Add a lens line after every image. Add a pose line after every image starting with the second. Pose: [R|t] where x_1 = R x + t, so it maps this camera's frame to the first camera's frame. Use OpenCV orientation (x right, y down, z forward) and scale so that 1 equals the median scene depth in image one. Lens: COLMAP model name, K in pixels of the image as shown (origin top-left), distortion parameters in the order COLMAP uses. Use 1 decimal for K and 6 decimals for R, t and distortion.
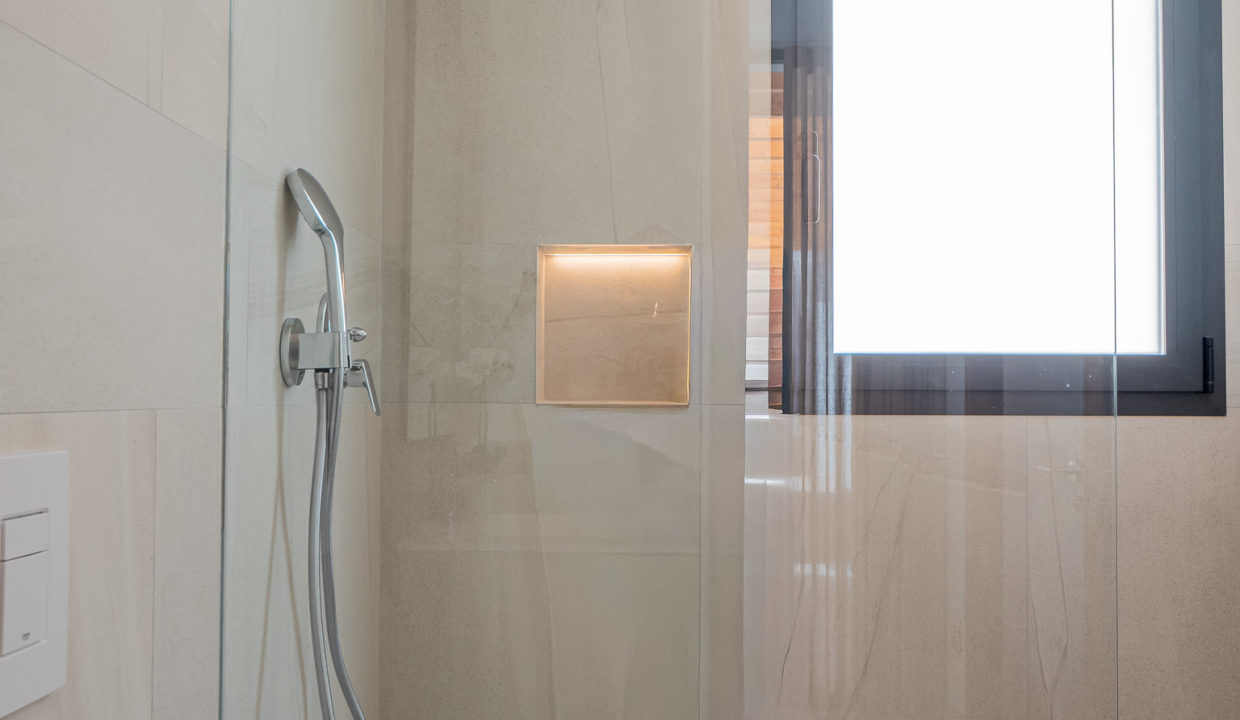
lens RADIAL K [[1225.5, 0, 620.0], [0, 1225.5, 360.0], [0, 0, 1]] dist [0.087139, 0.004848]
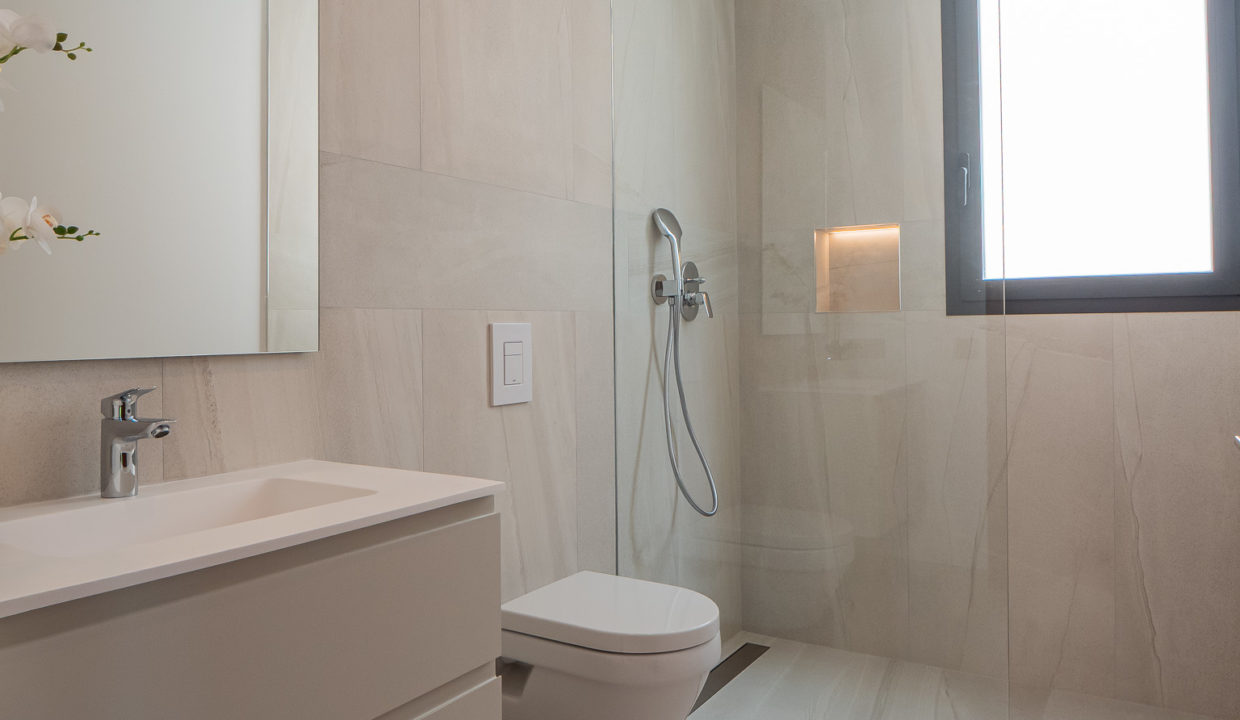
lens RADIAL K [[834.1, 0, 617.6], [0, 834.1, 301.6], [0, 0, 1]] dist [-0.001294, -0.000633]
pose [[0.866873, -0.028600, -0.497708, 0.333463], [0.030353, 0.999529, -0.004571, 0.016258], [0.497605, -0.011144, 0.867332, -0.286785]]
